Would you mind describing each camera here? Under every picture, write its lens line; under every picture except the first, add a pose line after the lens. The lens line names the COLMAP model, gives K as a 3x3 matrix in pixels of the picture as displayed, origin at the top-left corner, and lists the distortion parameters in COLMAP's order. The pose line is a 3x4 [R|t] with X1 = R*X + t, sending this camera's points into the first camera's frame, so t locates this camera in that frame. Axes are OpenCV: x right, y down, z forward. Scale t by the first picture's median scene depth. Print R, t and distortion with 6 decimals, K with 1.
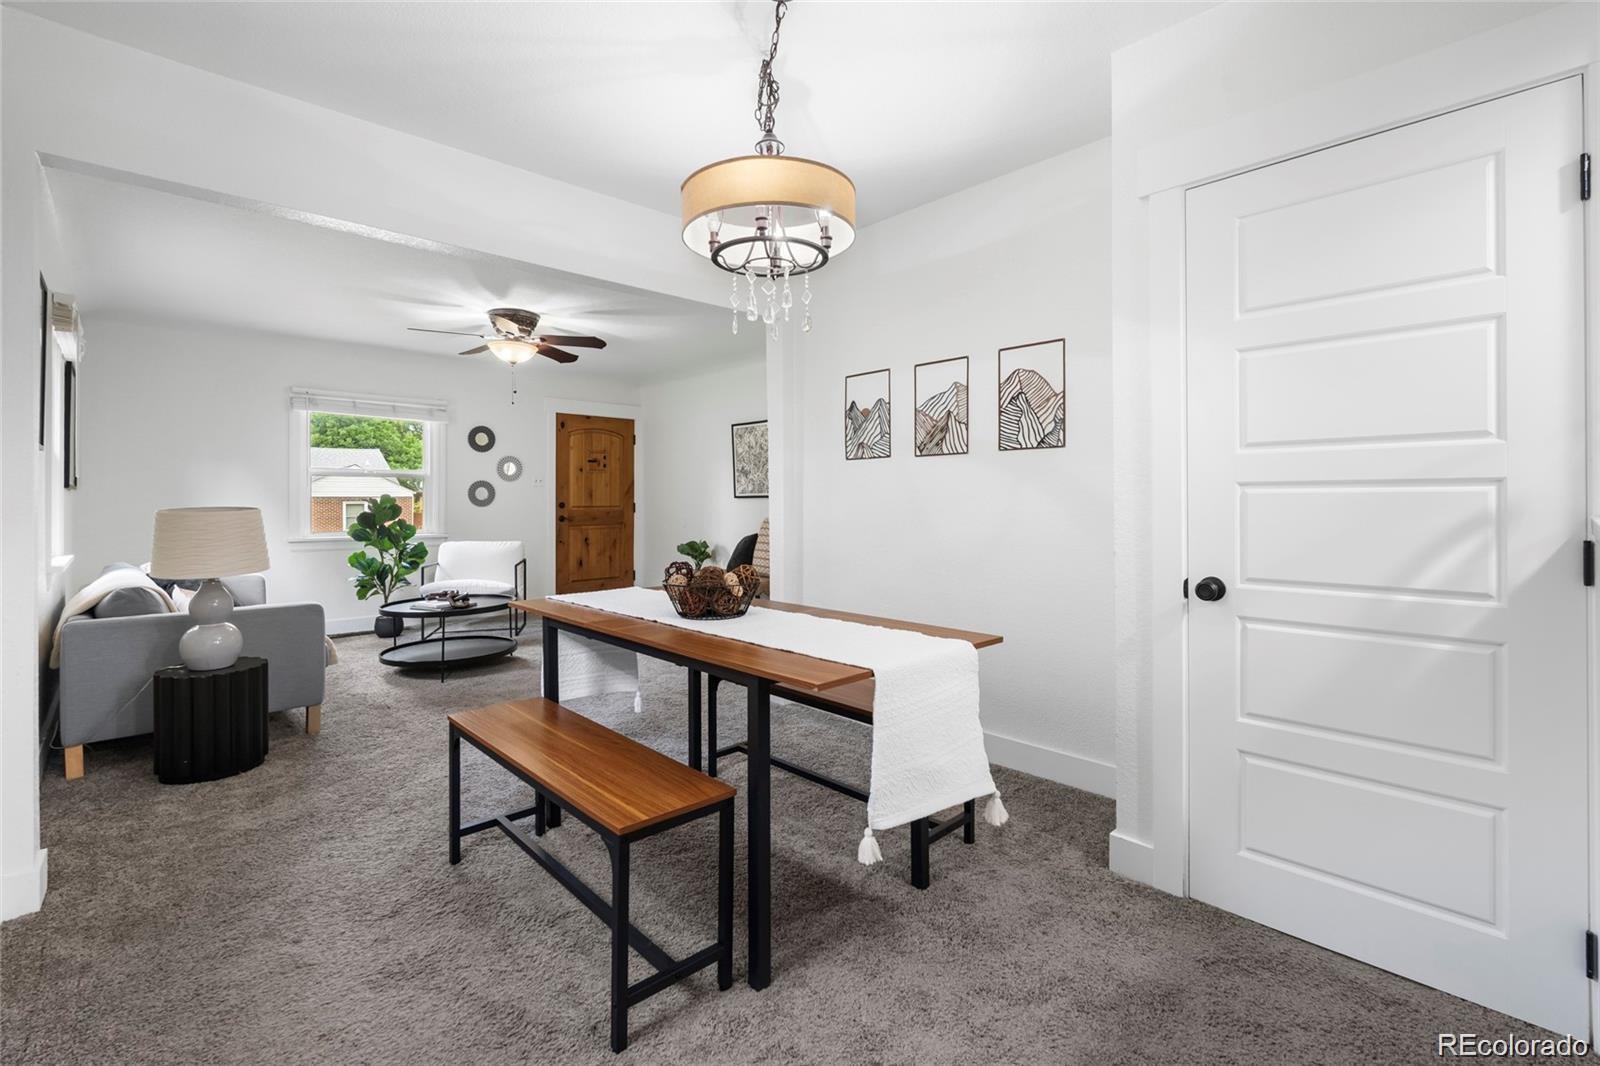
lens RADIAL K [[708.6, 0, 805.2], [0, 708.6, 499.6], [0, 0, 1]] dist [-0.010445, 0.001089]
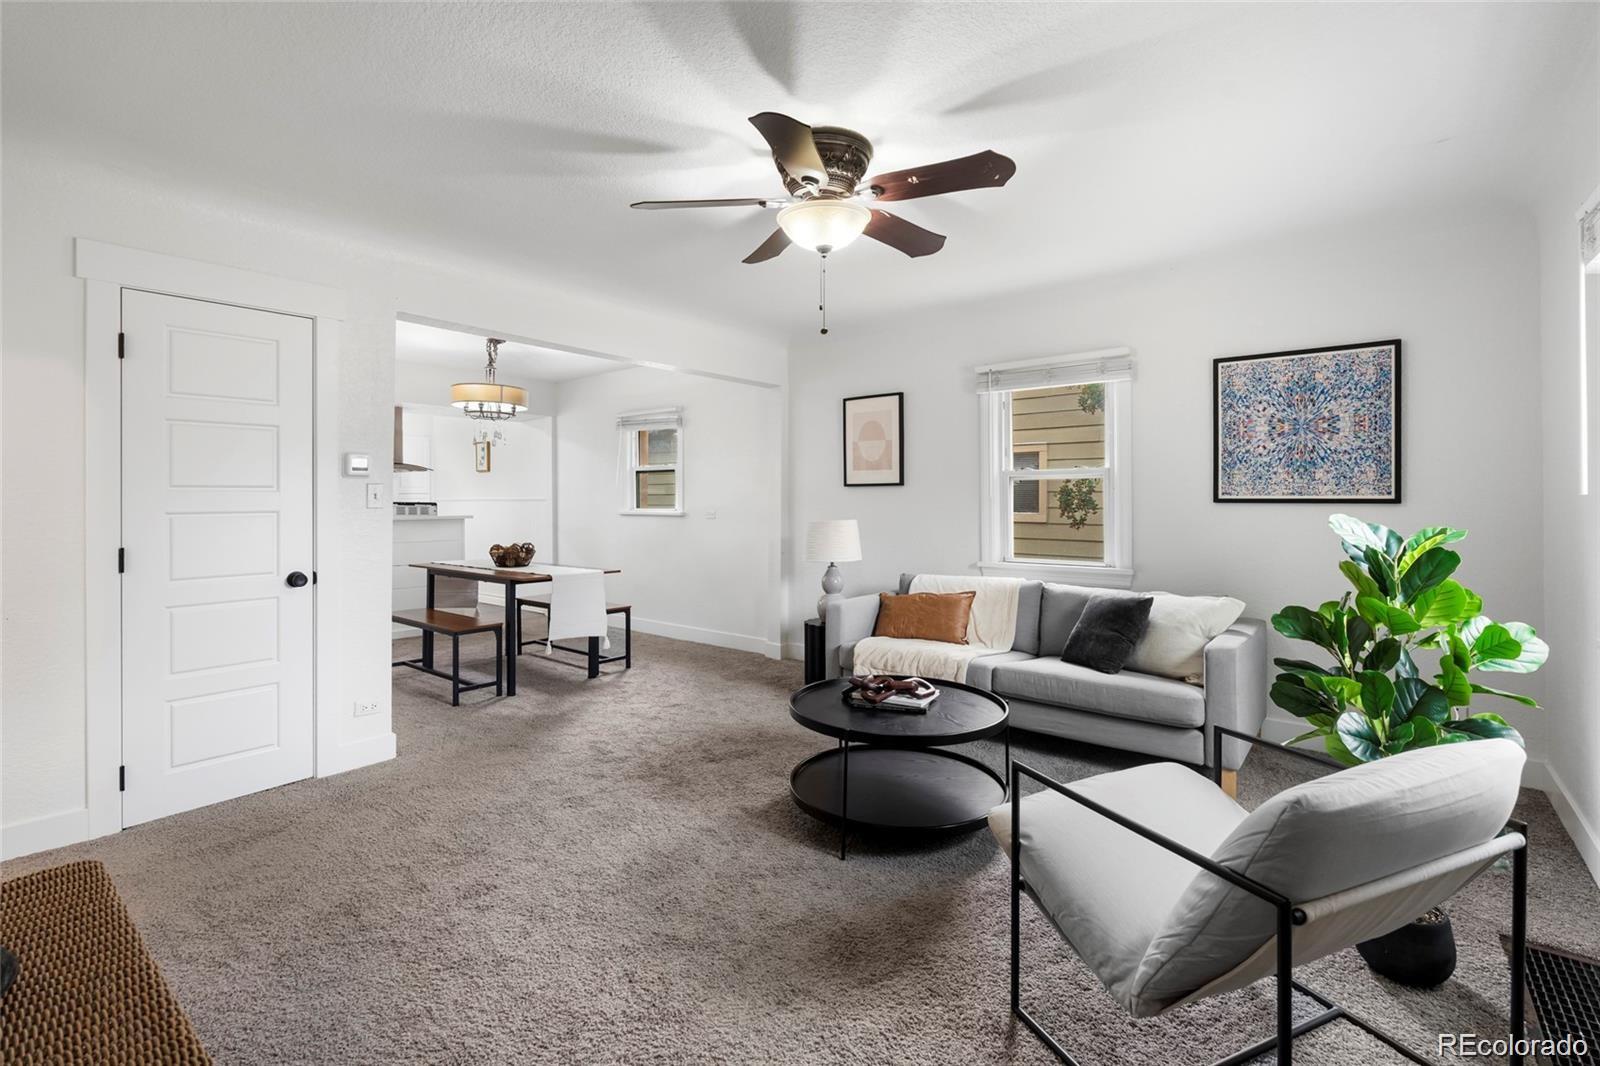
lens RADIAL K [[708.6, 0, 791.7], [0, 708.6, 500.2], [0, 0, 1]] dist [-0.010445, 0.001089]
pose [[-0.993109, 0.004521, -0.117105, -0.247072], [0.004440, 0.999990, 0.000951, -0.013962], [0.117108, 0.000424, -0.993119, 1.104196]]
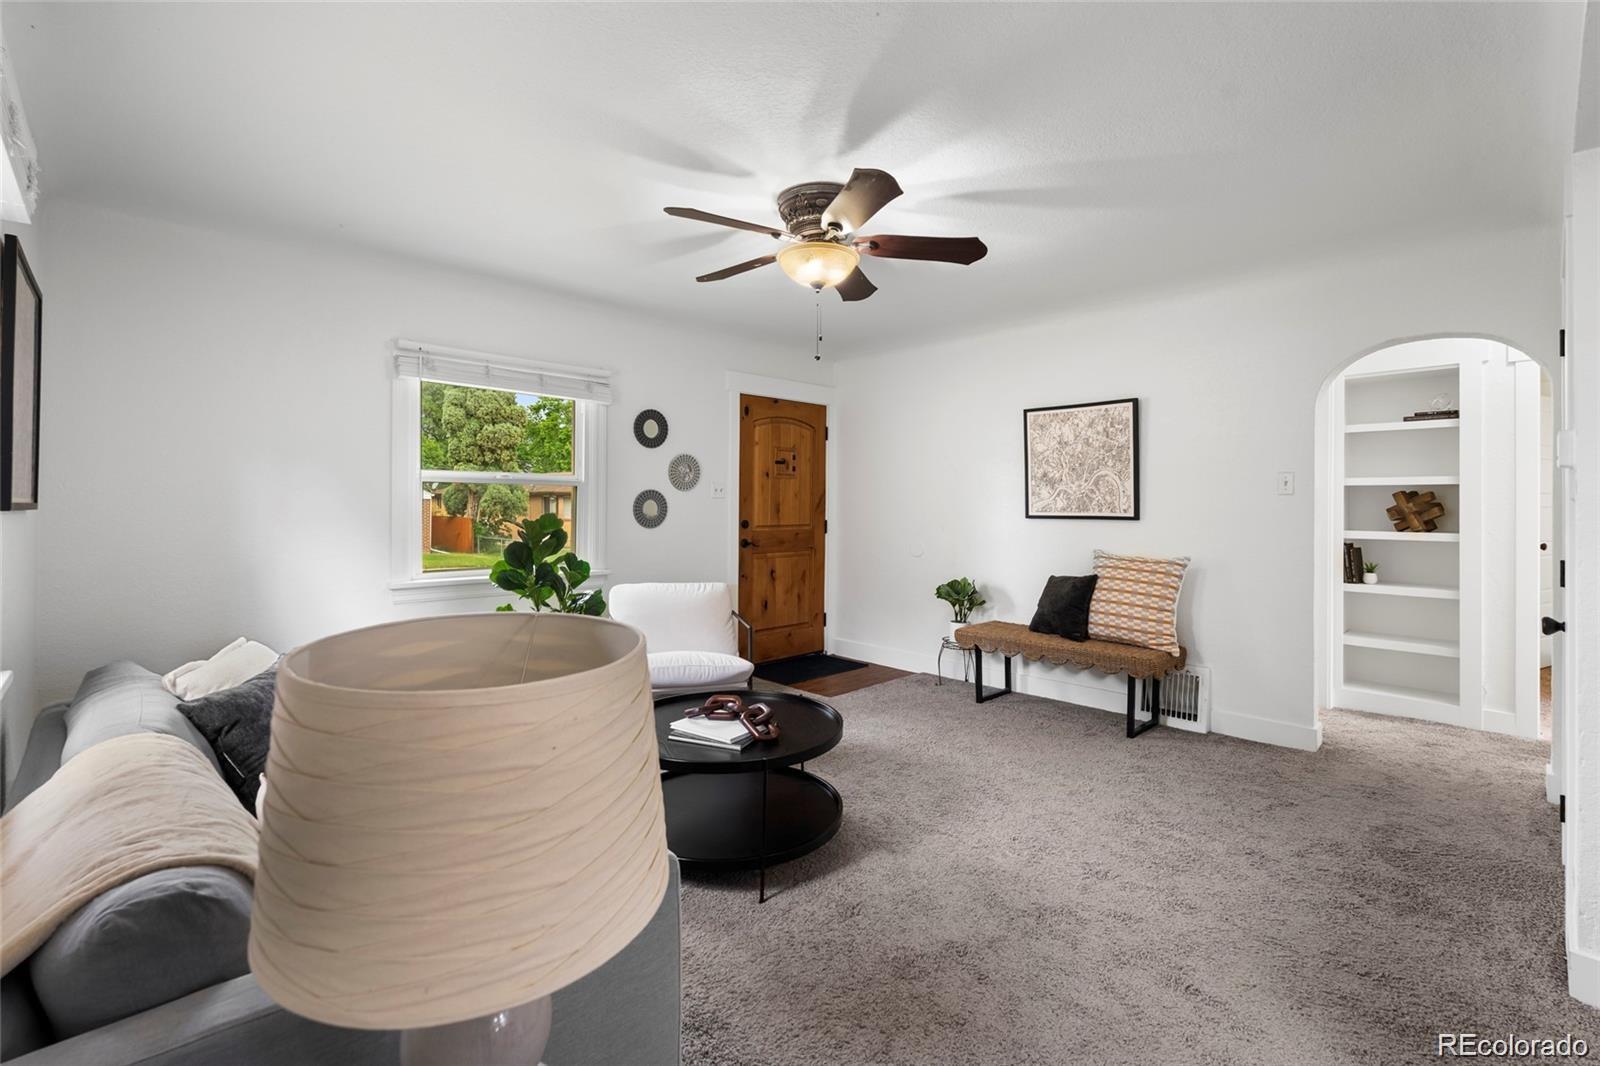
lens RADIAL K [[708.6, 0, 798.2], [0, 708.6, 503.7], [0, 0, 1]] dist [-0.010445, 0.001089]
pose [[0.999948, 0.006970, -0.007425, -0.314433], [-0.006964, 0.999975, 0.000754, -0.015023], [0.007430, -0.000702, 0.999972, 0.323313]]
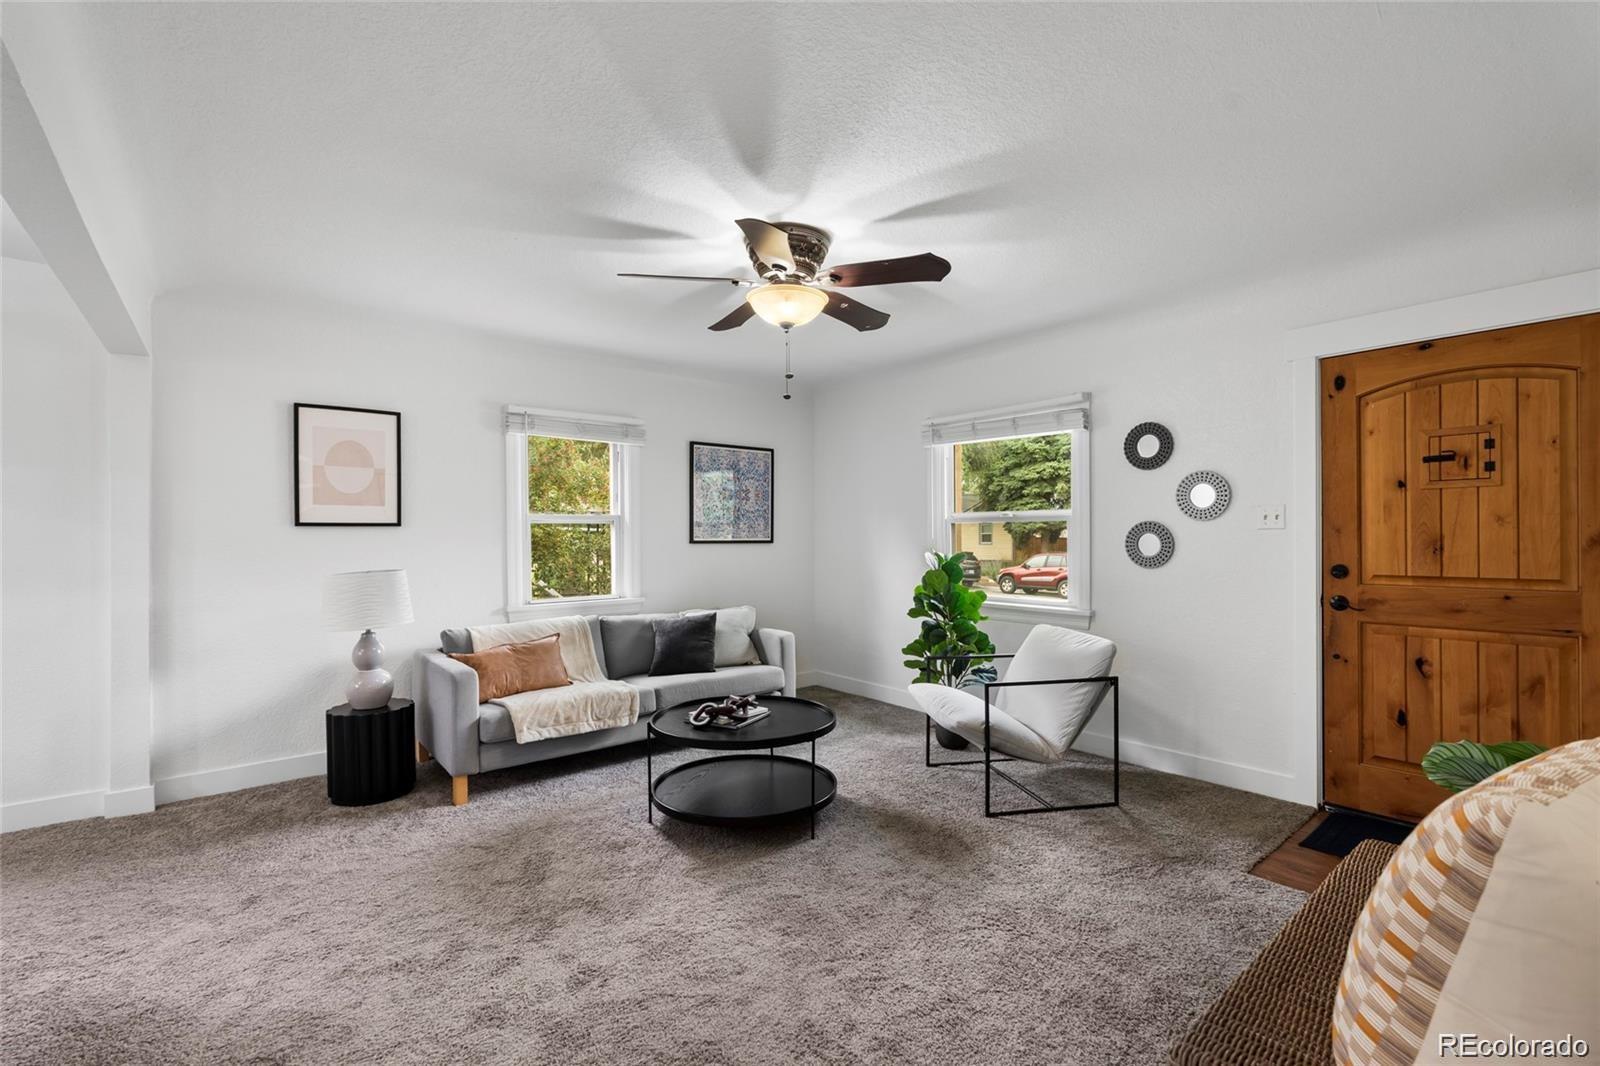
lens RADIAL K [[708.6, 0, 803.7], [0, 708.6, 538.8], [0, 0, 1]] dist [-0.010445, 0.001089]
pose [[-0.083183, 0.003469, -0.996528, 0.115459], [0.006871, 0.999972, 0.002907, -0.016801], [0.996511, -0.006605, -0.083204, 0.785728]]
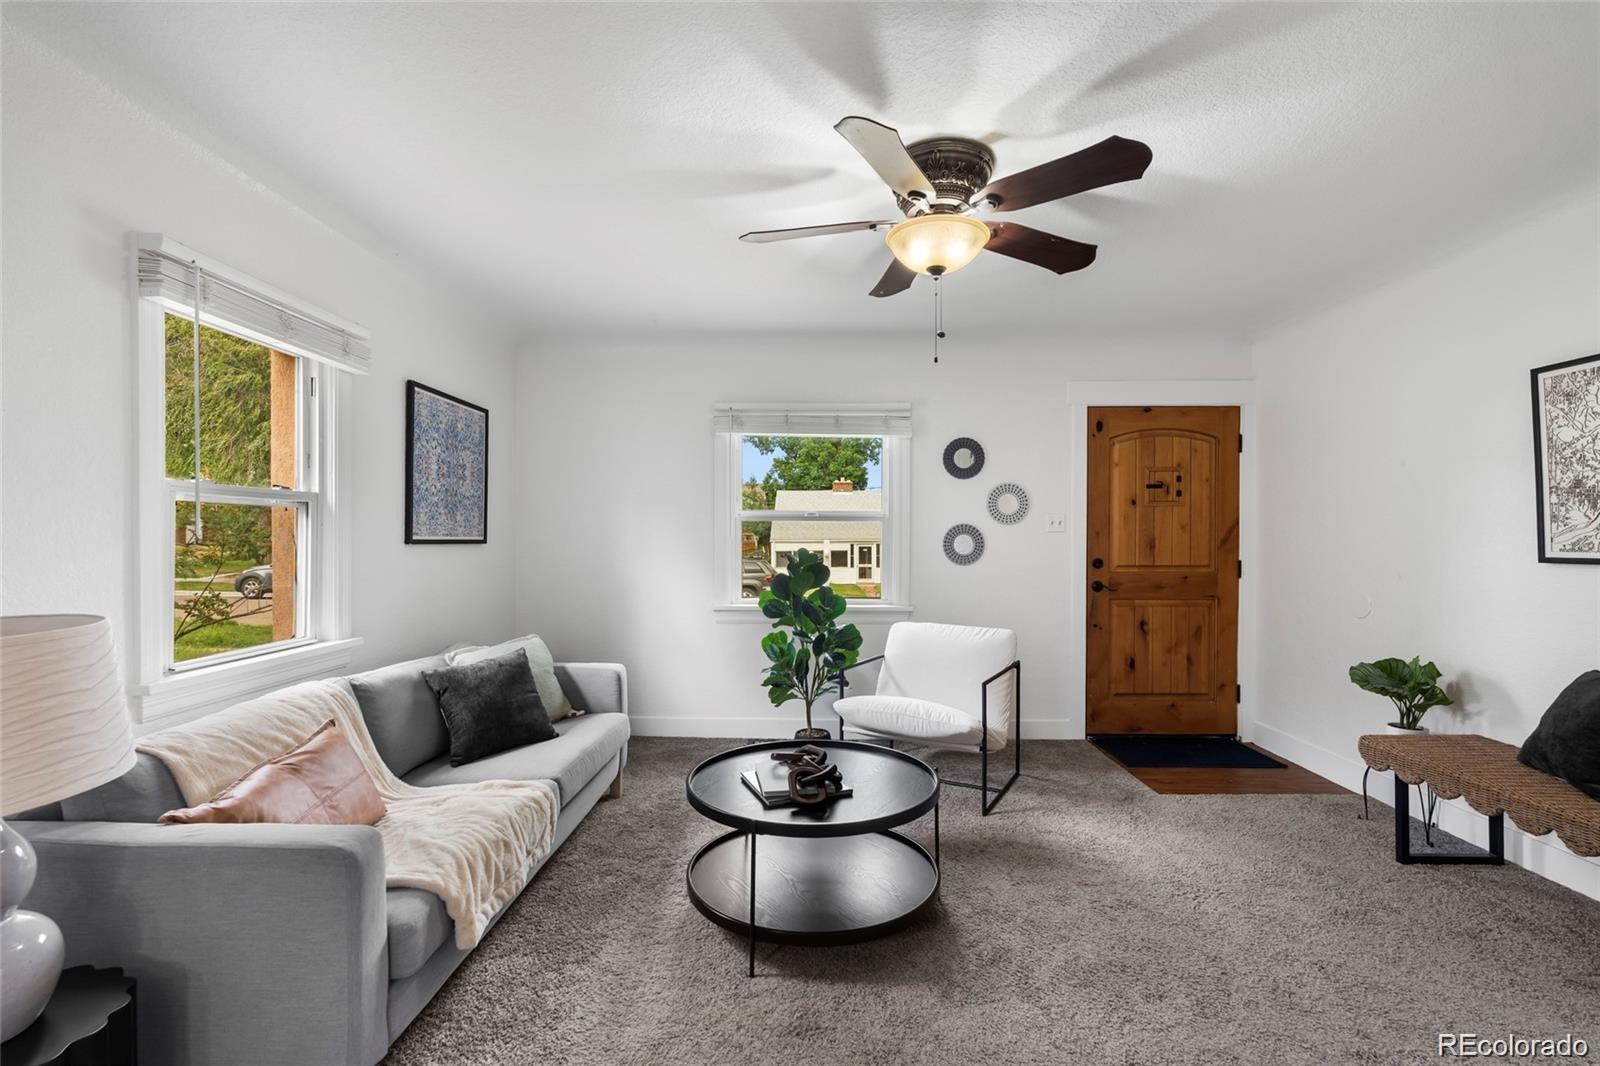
lens RADIAL K [[708.6, 0, 797.3], [0, 708.6, 540.9], [0, 0, 1]] dist [-0.010445, 0.001089]
pose [[0.699086, 0.005328, -0.715018, -0.109449], [-0.001215, 0.999980, 0.006264, -0.015596], [0.715036, -0.003510, 0.699078, 0.454820]]
